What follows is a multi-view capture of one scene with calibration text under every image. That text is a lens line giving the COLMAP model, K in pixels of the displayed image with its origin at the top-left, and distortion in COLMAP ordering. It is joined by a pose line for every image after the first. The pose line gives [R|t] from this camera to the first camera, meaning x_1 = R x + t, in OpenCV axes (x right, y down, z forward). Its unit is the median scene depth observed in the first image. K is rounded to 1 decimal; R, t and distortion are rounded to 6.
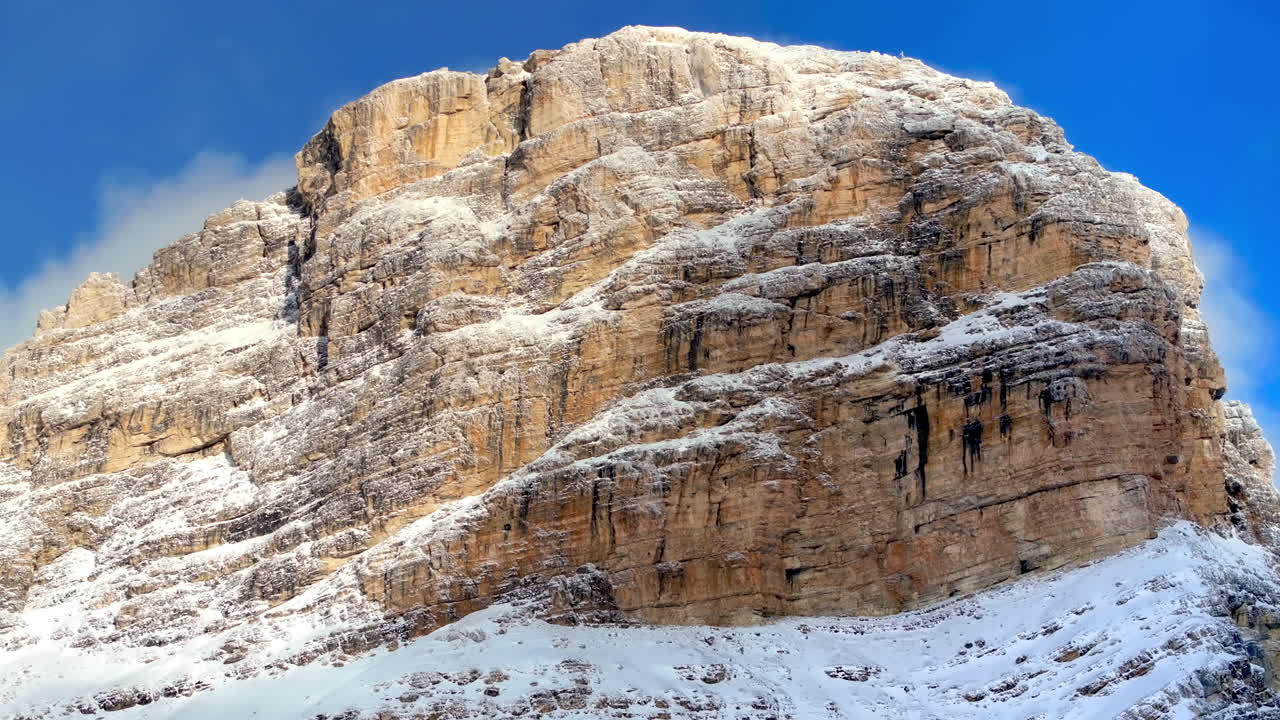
lens RADIAL K [[2511.9, 0, 640.0], [0, 2511.9, 360.0], [0, 0, 1]] dist [-0.026005, 0.247314]
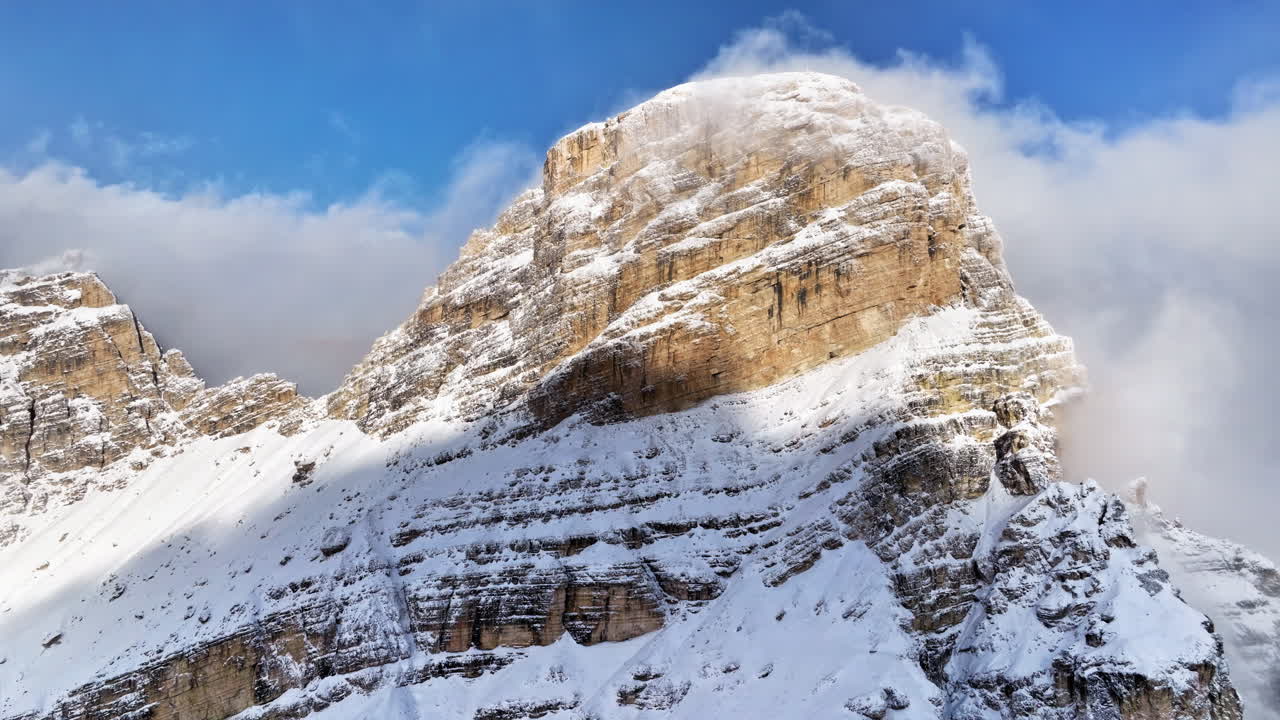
lens RADIAL K [[886.1, 0, 640.0], [0, 886.1, 360.0], [0, 0, 1]] dist [0.115136, -0.133093]
pose [[0.948060, -0.082908, -0.307096, 0.225883], [0.167624, 0.950724, 0.260816, -0.135415], [0.270340, -0.298746, 0.915241, 0.254379]]
